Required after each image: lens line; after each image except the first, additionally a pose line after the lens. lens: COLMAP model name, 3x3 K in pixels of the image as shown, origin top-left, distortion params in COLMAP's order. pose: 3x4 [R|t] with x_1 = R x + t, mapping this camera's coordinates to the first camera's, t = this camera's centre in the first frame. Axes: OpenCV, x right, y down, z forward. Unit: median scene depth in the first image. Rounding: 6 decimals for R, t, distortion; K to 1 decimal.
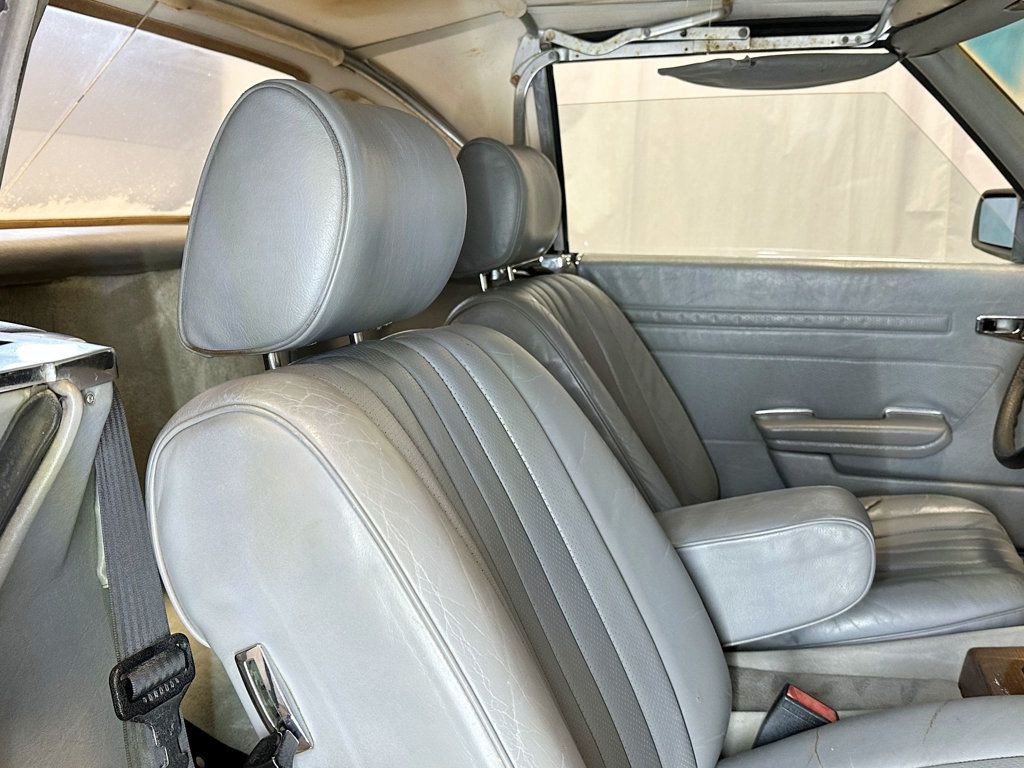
lens RADIAL K [[976.2, 0, 512.0], [0, 976.2, 384.0], [0, 0, 1]] dist [0.167578, -0.353643]
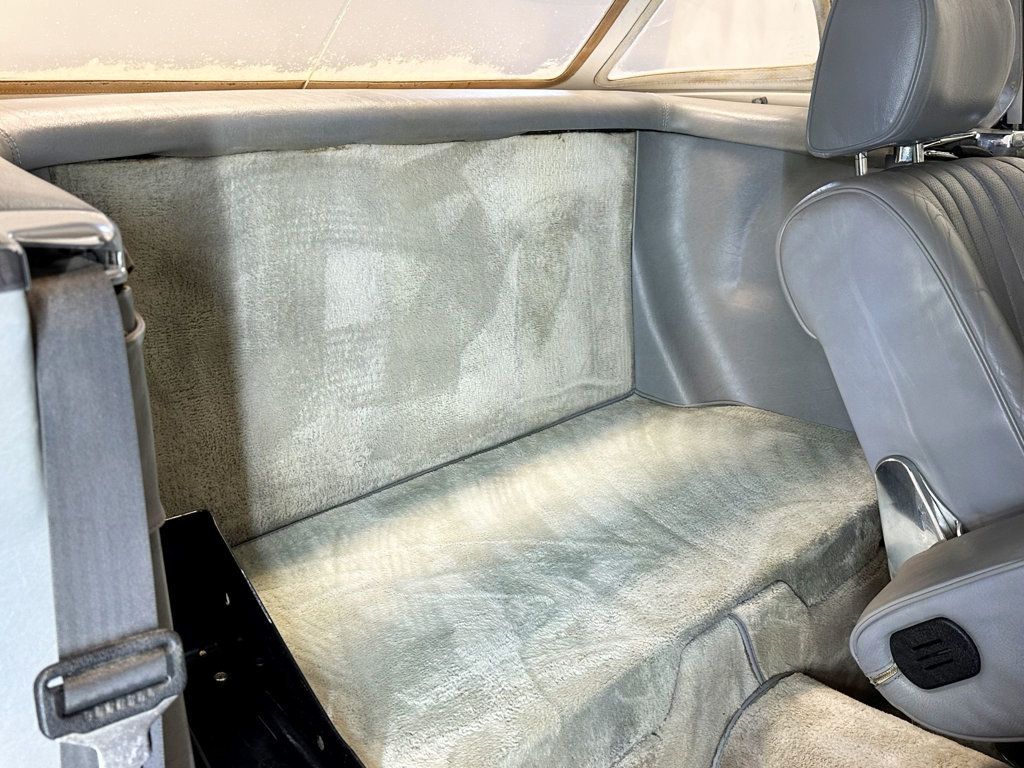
lens RADIAL K [[976.2, 0, 512.0], [0, 976.2, 384.0], [0, 0, 1]] dist [0.167578, -0.353643]
pose [[0.889355, 0.134180, -0.437084, 0.088644], [-0.080777, 0.987041, 0.138651, -0.024975], [0.450025, -0.088004, 0.888669, 0.212566]]
